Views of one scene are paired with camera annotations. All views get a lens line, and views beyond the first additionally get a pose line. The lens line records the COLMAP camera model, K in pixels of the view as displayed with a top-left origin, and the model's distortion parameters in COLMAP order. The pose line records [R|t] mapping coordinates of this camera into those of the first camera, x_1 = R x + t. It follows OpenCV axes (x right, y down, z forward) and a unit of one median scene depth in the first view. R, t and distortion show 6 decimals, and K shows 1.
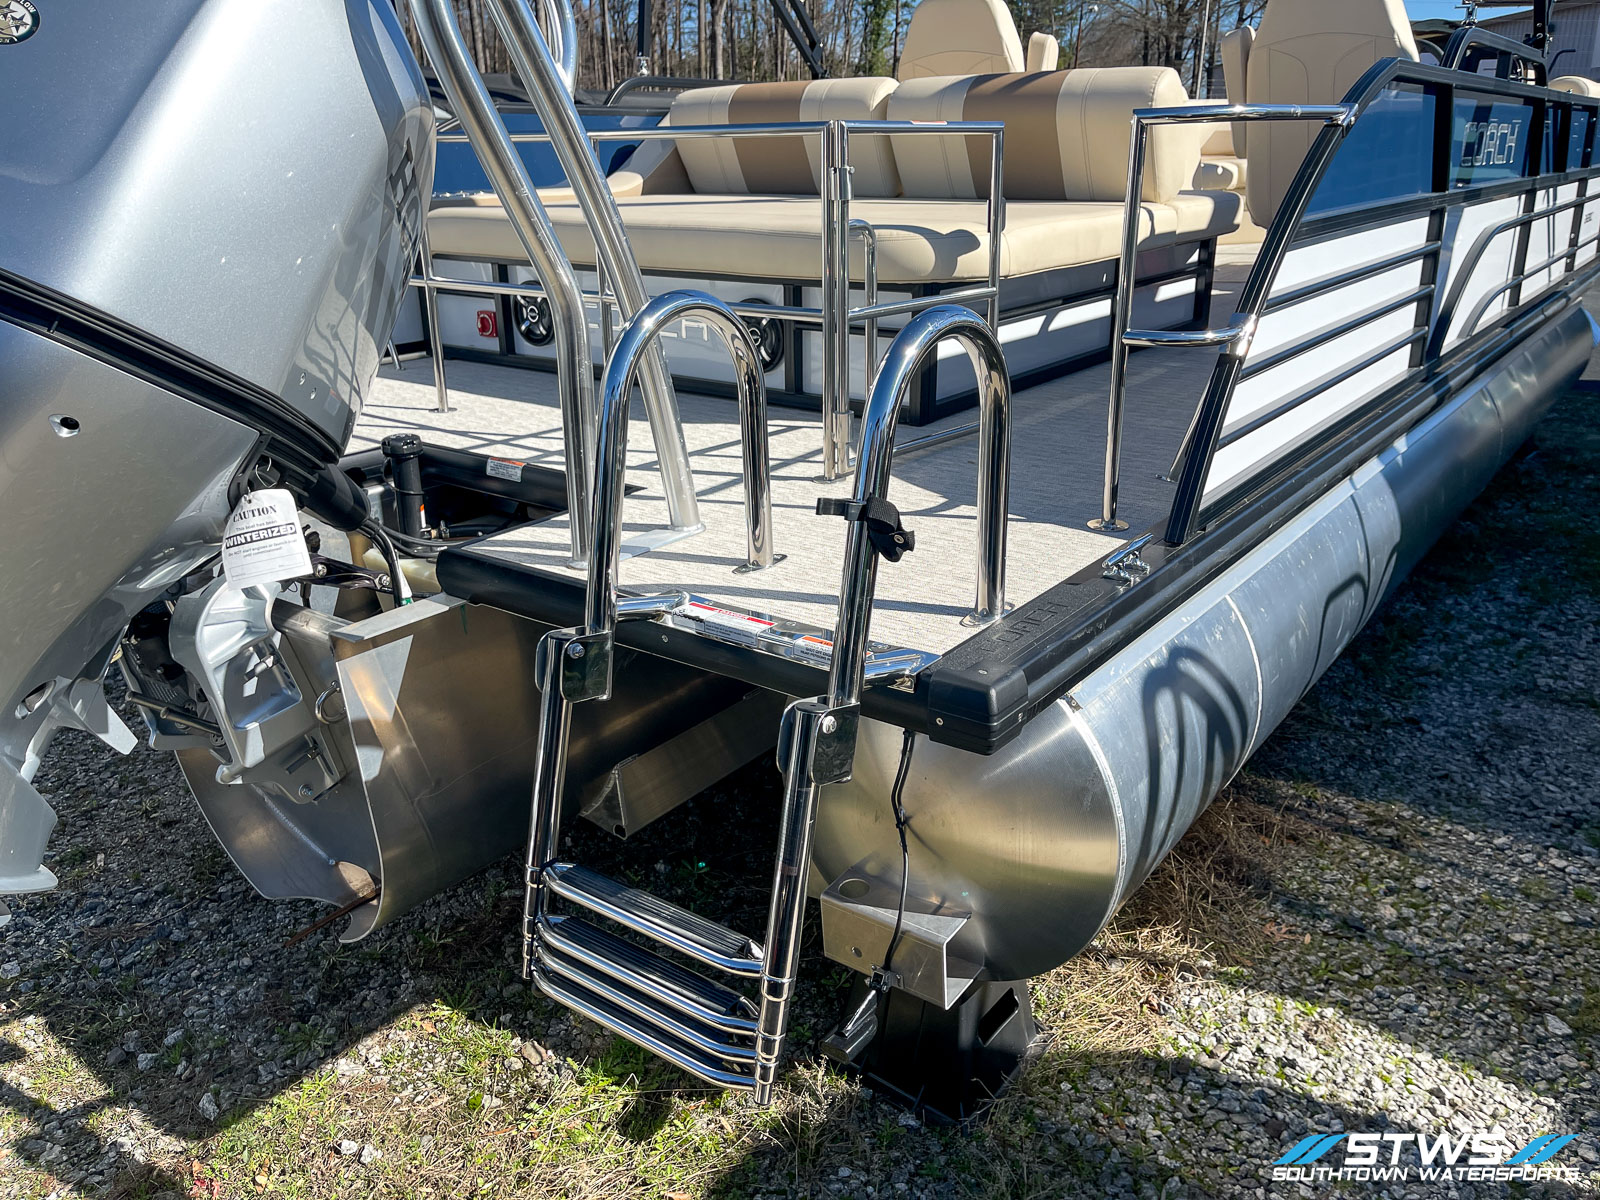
lens RADIAL K [[1265.6, 0, 800.0], [0, 1265.6, 600.0], [0, 0, 1]] dist [0.000944, -0.001818]
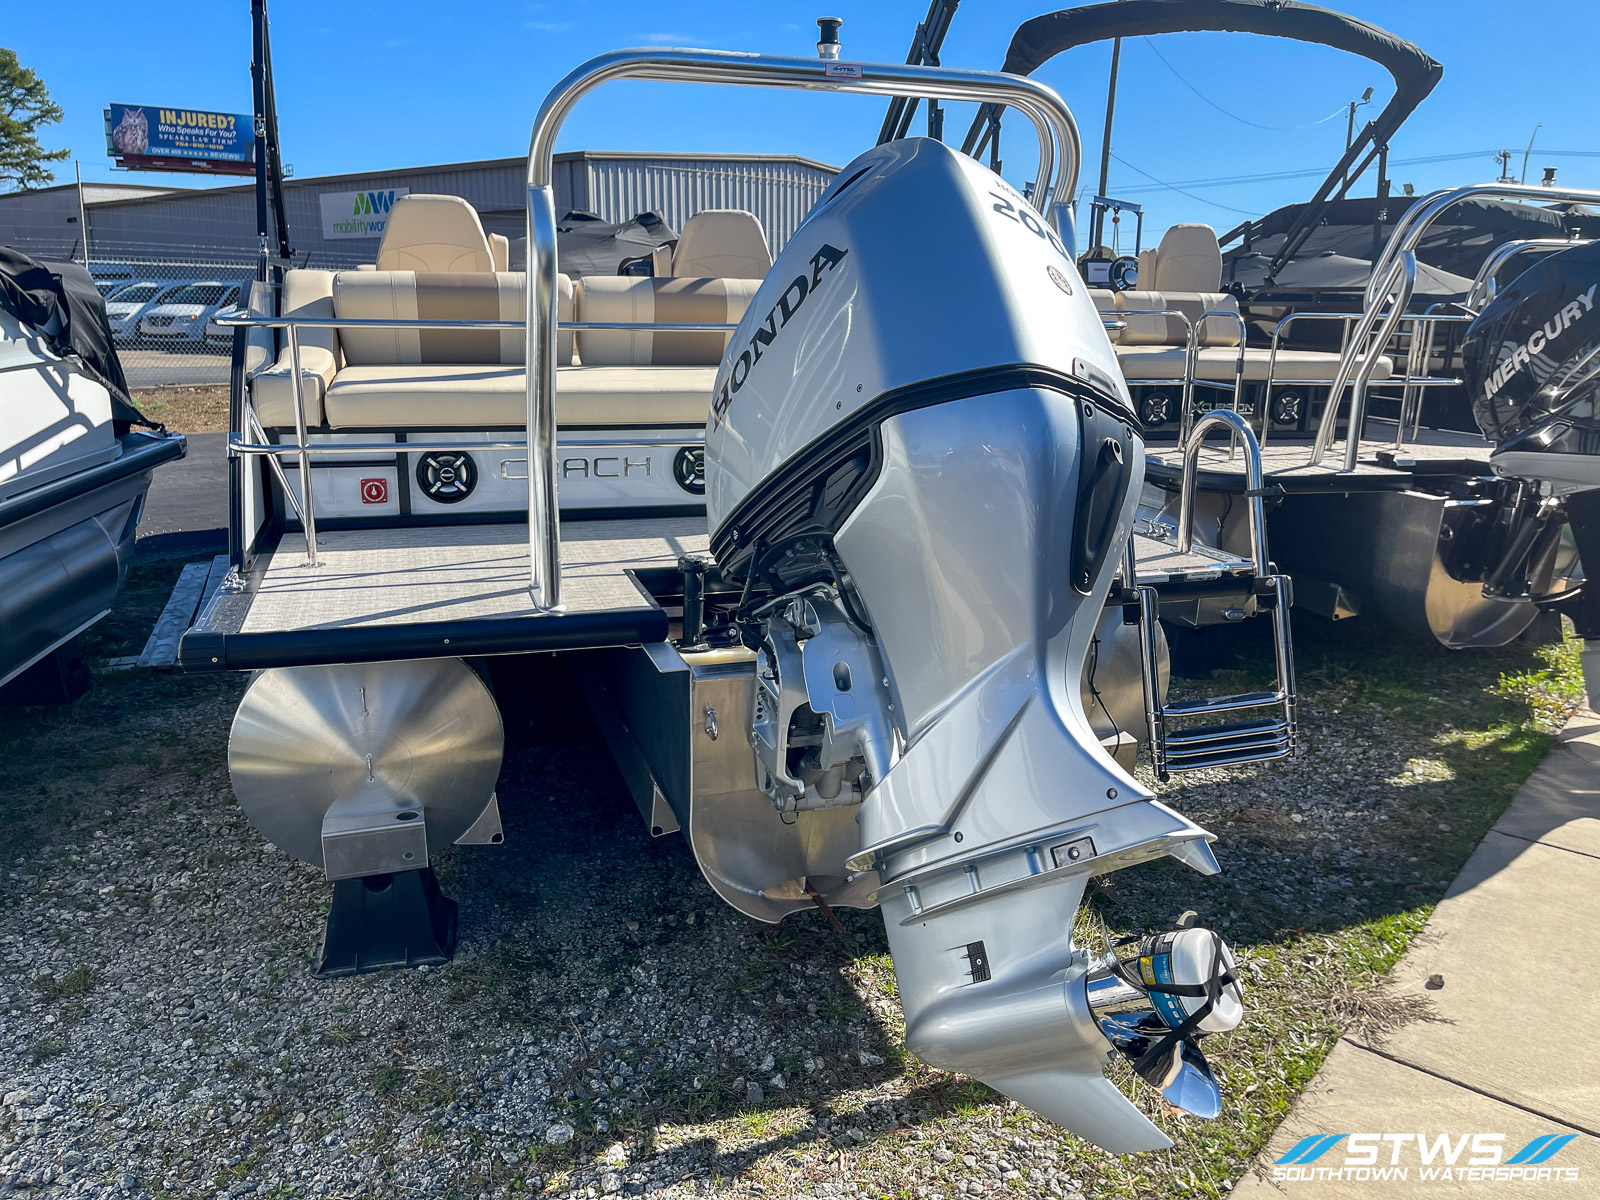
lens RADIAL K [[1265.6, 0, 800.0], [0, 1265.6, 600.0], [0, 0, 1]] dist [0.000944, -0.001818]
pose [[0.526966, -0.171877, 0.832325, -0.999472], [0.273745, 0.961471, 0.025232, -0.065718], [-0.804594, 0.214548, 0.553713, 0.170288]]
